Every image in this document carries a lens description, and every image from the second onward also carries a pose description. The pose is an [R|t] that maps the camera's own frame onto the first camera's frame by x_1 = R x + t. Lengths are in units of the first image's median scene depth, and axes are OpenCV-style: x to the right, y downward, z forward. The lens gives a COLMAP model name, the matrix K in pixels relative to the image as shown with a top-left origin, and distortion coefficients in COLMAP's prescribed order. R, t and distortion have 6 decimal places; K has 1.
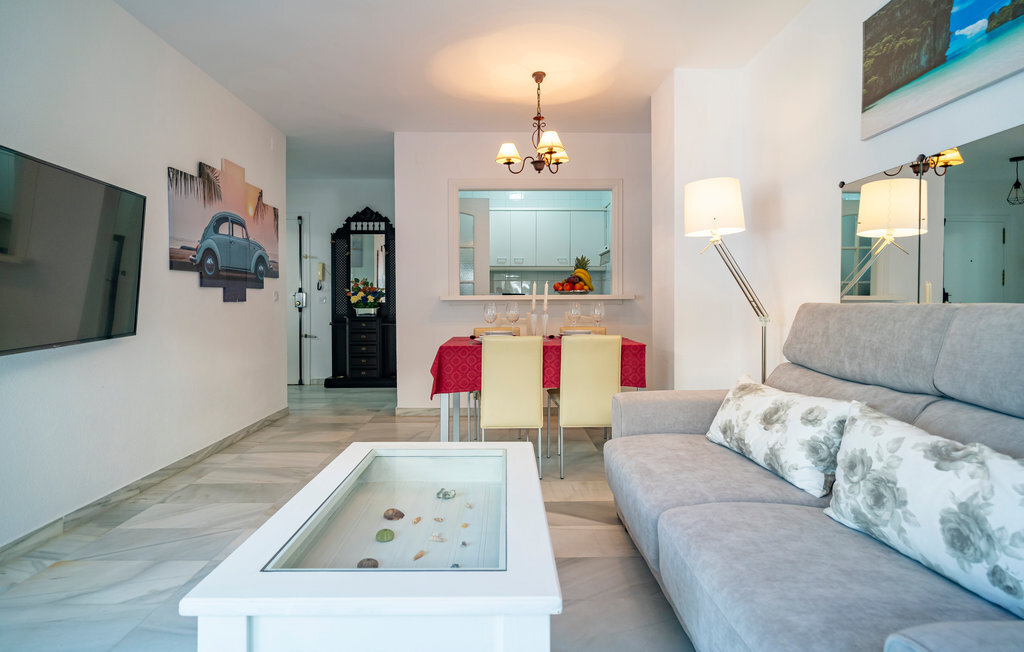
lens RADIAL K [[527.6, 0, 516.5], [0, 527.6, 310.1], [0, 0, 1]] dist [-0.003090, -0.000056]
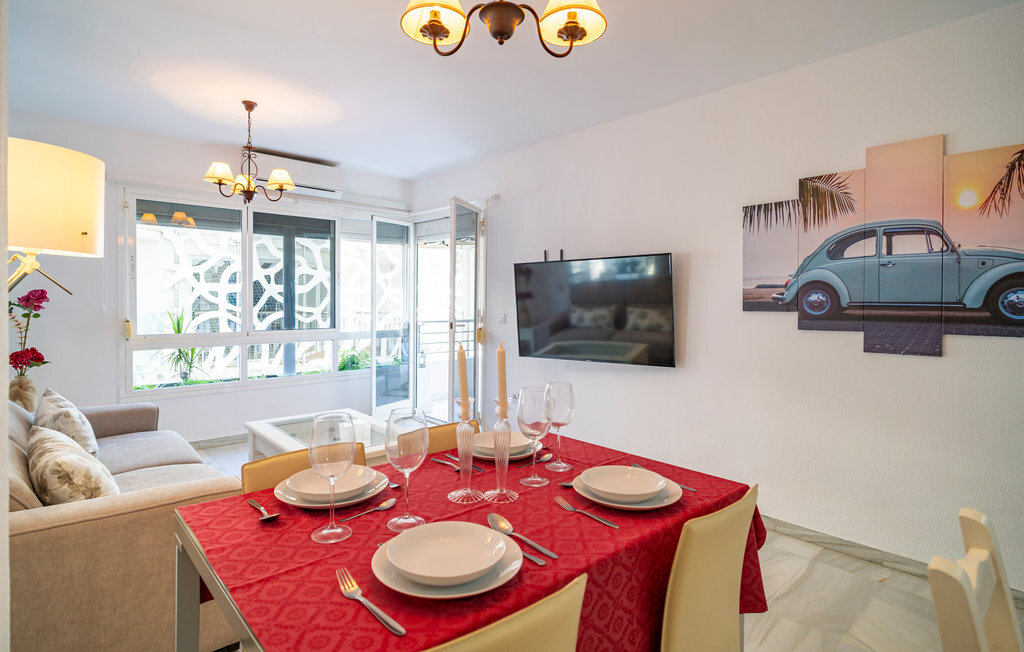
lens RADIAL K [[527.6, 0, 516.5], [0, 527.6, 310.1], [0, 0, 1]] dist [-0.003090, -0.000056]
pose [[-0.755456, 0.005468, -0.655176, 0.307111], [-0.020469, 0.999280, 0.031942, -0.101341], [0.654880, 0.037542, -0.754800, 1.466928]]
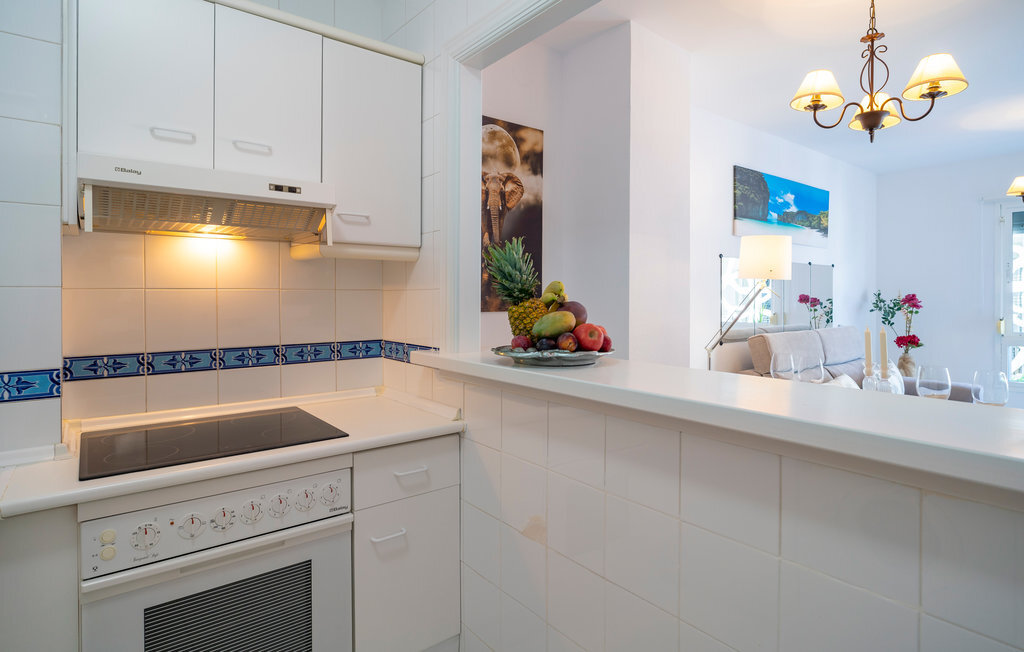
lens RADIAL K [[534.8, 0, 515.3], [0, 534.8, 301.1], [0, 0, 1]] dist [-0.004841, 0.000290]
pose [[-0.592445, -0.009111, 0.805560, -0.217249], [0.012954, 0.999699, 0.020833, -0.115639], [-0.805507, 0.022778, -0.592148, 1.871294]]
